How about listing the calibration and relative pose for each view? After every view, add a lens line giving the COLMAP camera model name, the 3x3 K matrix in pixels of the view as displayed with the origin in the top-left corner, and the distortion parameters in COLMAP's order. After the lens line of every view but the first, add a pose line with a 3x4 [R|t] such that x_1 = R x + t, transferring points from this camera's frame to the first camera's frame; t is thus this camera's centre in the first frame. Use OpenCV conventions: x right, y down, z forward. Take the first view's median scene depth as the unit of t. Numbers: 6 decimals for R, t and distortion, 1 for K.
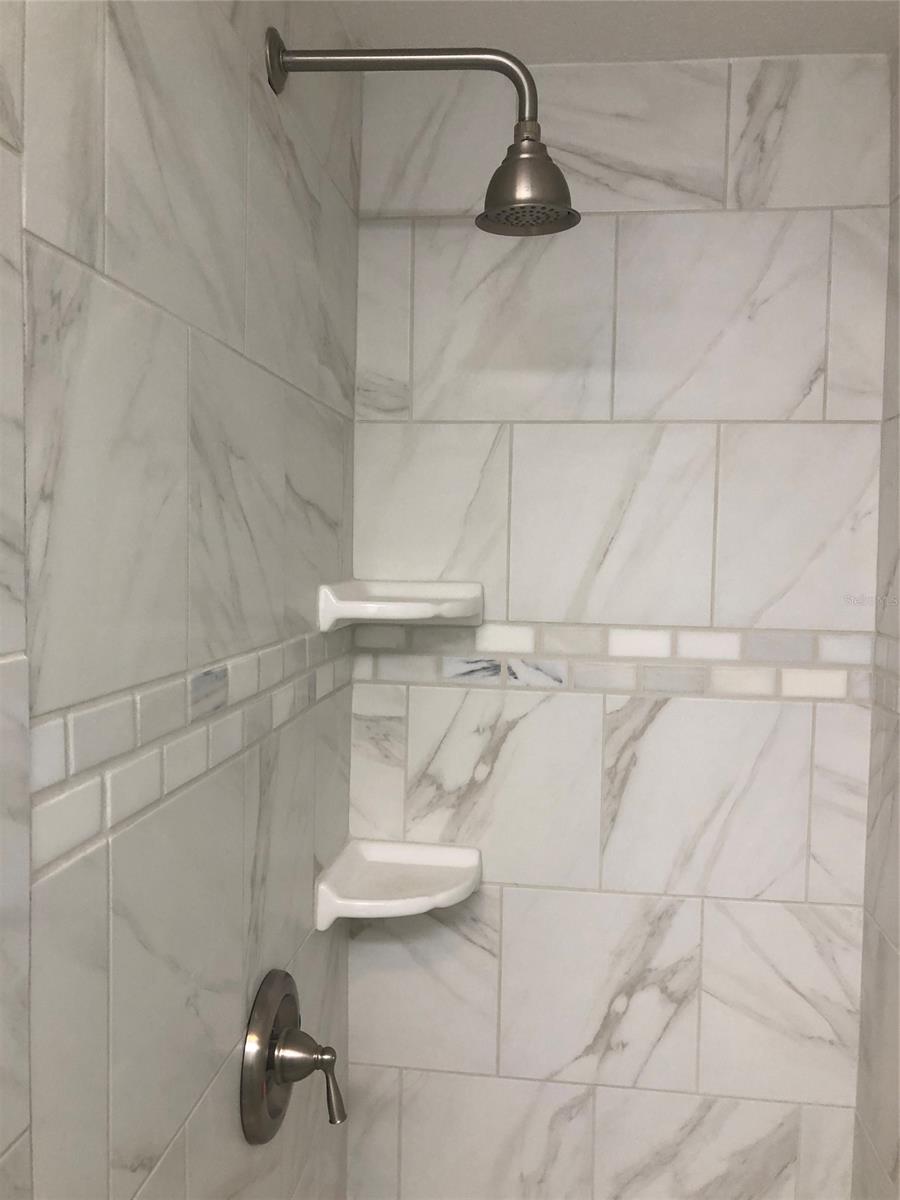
lens RADIAL K [[991.1, 0, 441.8], [0, 991.1, 596.9], [0, 0, 1]] dist [0.045256, -0.054408]
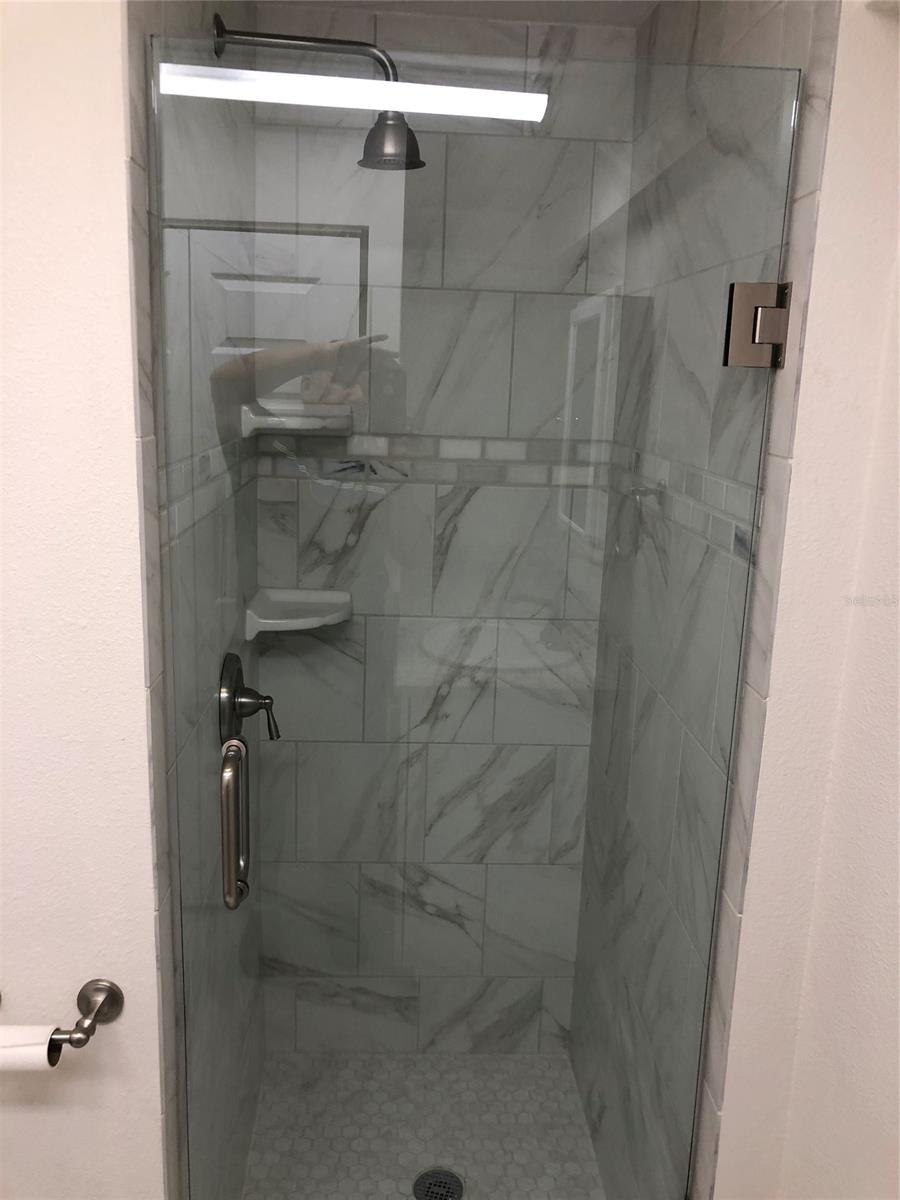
lens RADIAL K [[991.1, 0, 441.8], [0, 991.1, 596.9], [0, 0, 1]] dist [0.045256, -0.054408]
pose [[0.984363, -0.022647, 0.174692, -0.085468], [-0.007526, 0.985389, 0.170155, 0.013025], [-0.175993, -0.168809, 0.969809, -0.437756]]
